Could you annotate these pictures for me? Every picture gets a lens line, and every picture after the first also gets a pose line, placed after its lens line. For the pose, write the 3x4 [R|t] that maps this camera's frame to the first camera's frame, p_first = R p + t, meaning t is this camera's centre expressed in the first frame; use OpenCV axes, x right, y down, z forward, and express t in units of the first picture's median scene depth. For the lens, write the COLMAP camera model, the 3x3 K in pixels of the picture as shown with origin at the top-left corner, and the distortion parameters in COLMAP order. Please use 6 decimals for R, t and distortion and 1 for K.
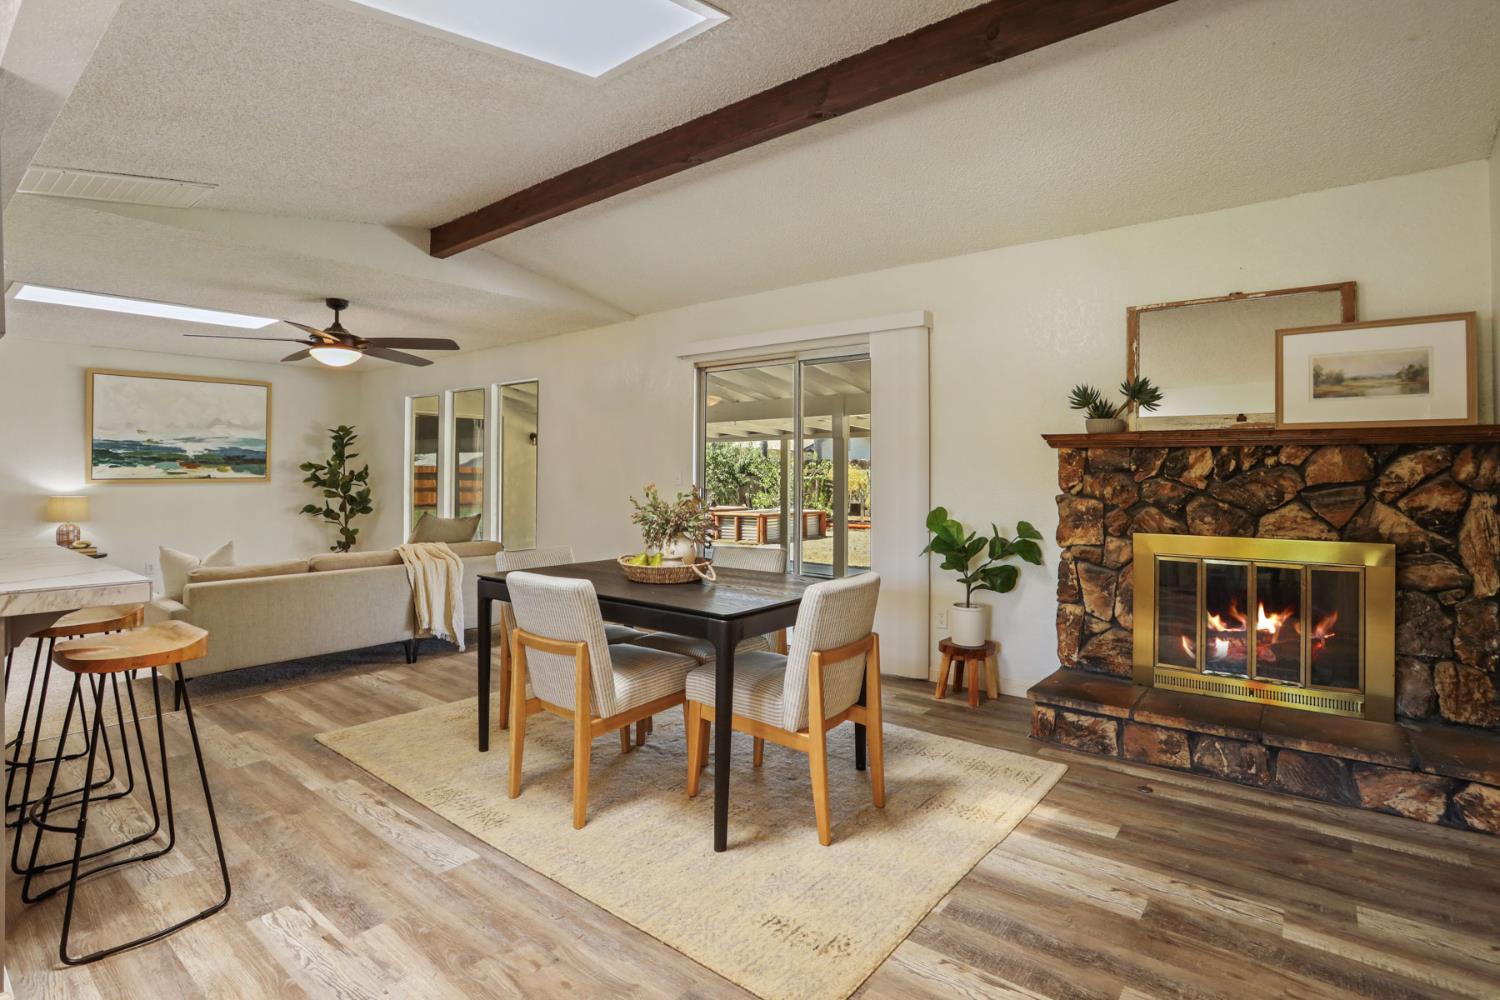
lens RADIAL K [[744.3, 0, 751.4], [0, 744.3, 491.0], [0, 0, 1]] dist [-0.049107, 0.022533]
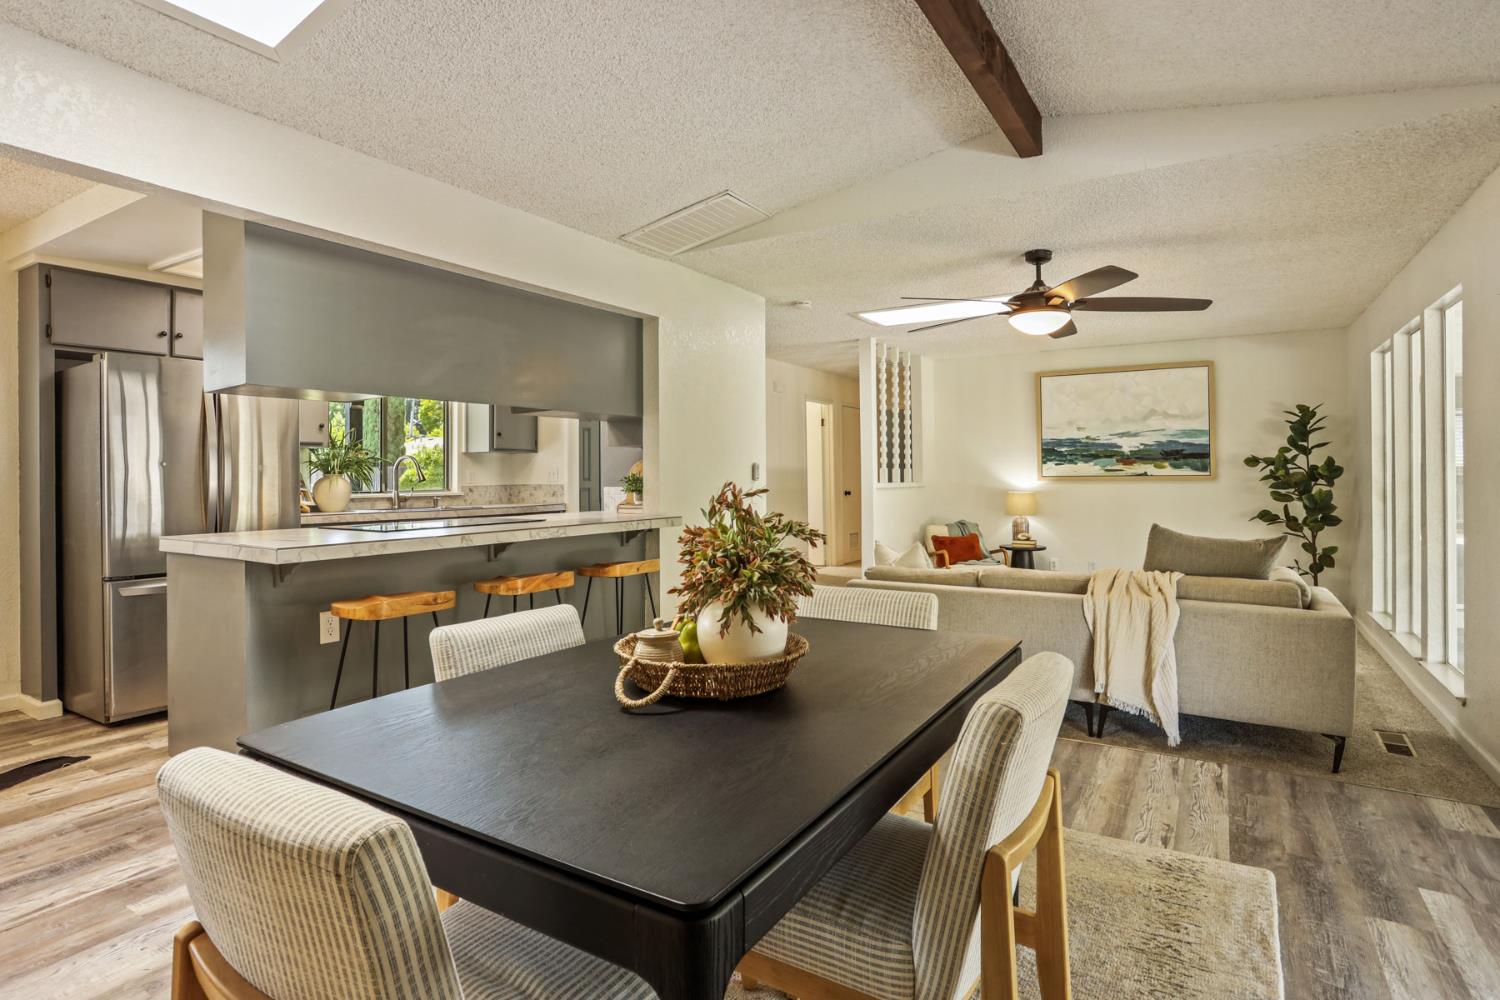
lens RADIAL K [[792.1, 0, 749.8], [0, 792.1, 484.0], [0, 0, 1]] dist [-0.027019, -0.000253]
pose [[0.136342, 0.010983, -0.990601, 0.169597], [-0.019783, 0.999769, 0.008362, -0.005876], [0.990464, 0.018457, 0.136527, 0.398998]]
